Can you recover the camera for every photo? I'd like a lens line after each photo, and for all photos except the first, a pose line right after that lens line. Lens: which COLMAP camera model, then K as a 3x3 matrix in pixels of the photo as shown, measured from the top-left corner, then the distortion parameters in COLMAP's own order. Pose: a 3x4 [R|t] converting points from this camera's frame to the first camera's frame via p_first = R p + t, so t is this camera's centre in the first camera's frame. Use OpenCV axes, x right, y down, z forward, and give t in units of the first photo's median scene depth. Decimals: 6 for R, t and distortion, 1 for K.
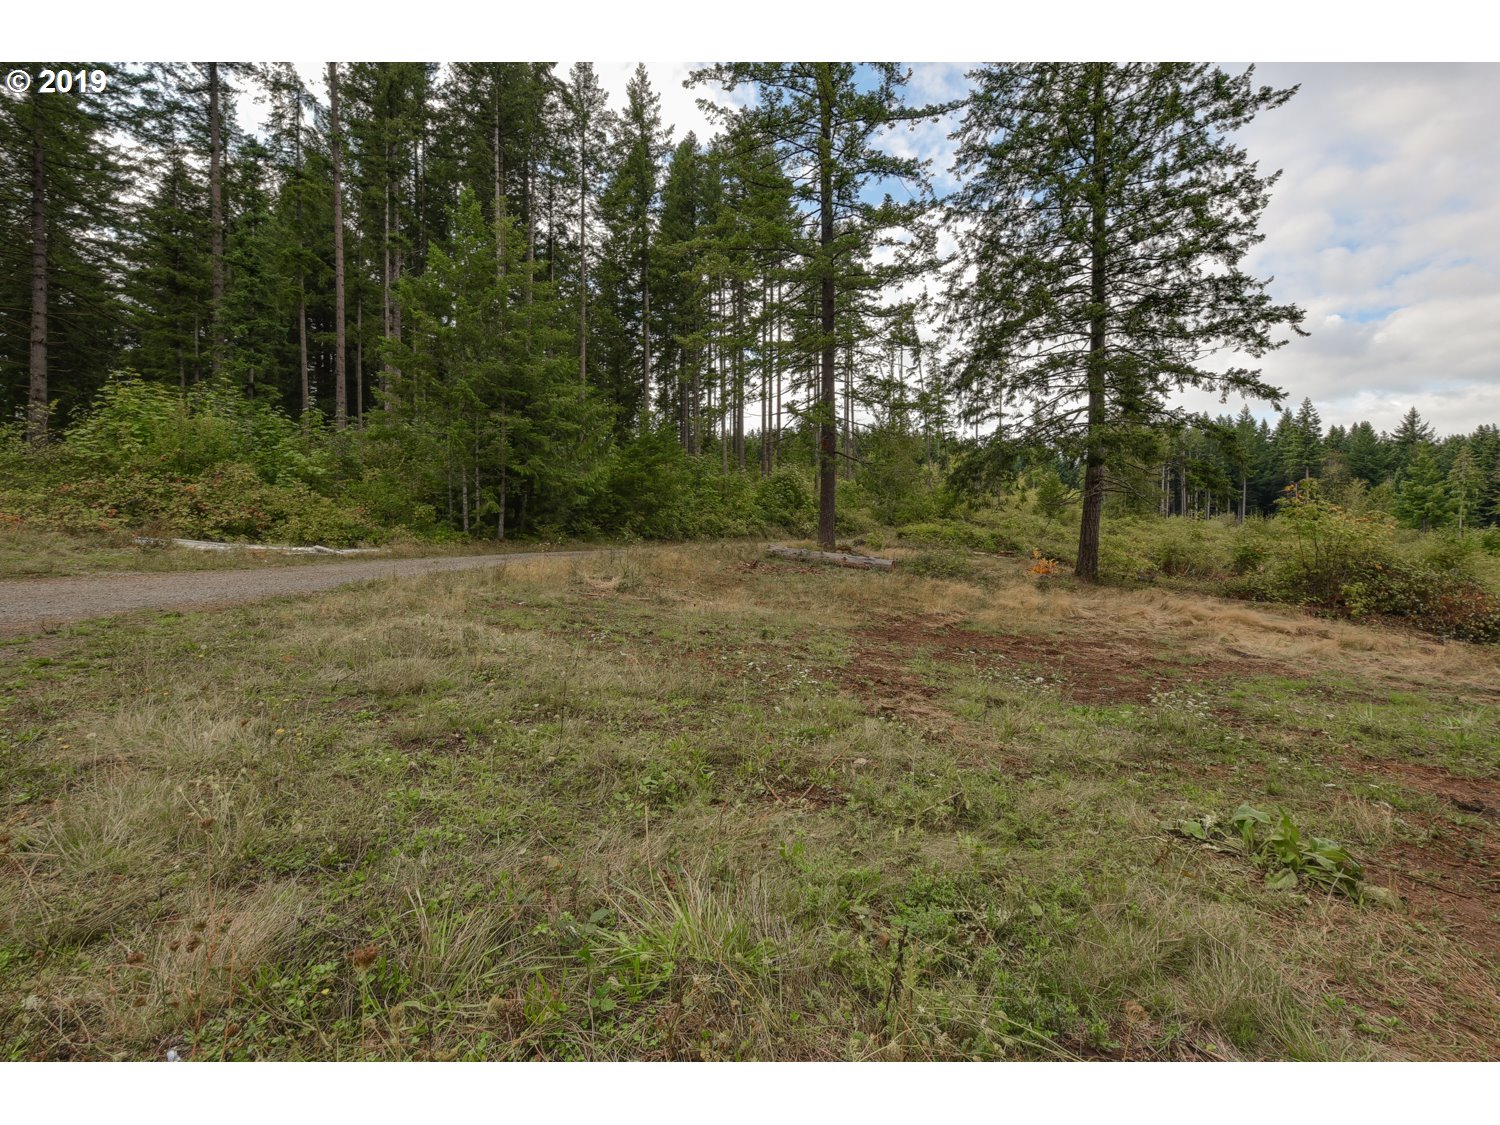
lens RADIAL K [[629.8, 0, 752.8], [0, 629.8, 573.0], [0, 0, 1]] dist [-0.001558, -0.000402]
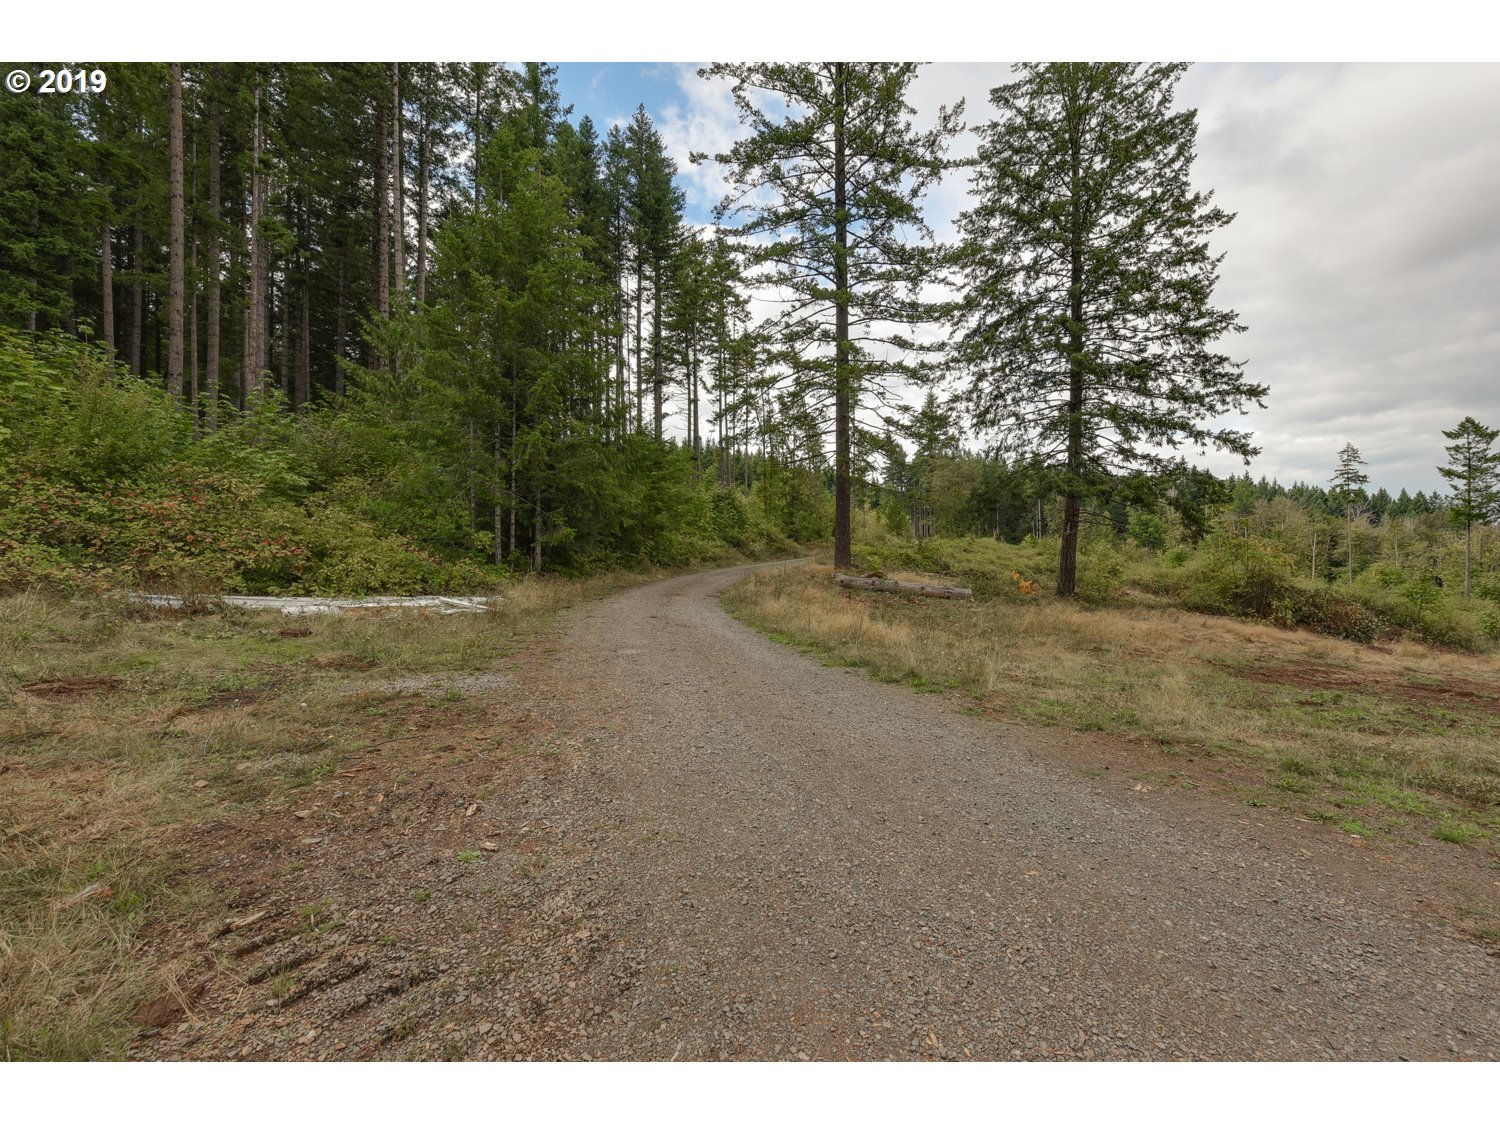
lens RADIAL K [[629.8, 0, 752.8], [0, 629.8, 573.0], [0, 0, 1]] dist [-0.001558, -0.000402]
pose [[0.927578, -0.017356, 0.373226, -0.445586], [0.025493, 0.999533, -0.016876, -0.034735], [-0.372759, 0.025169, 0.927587, 0.157407]]
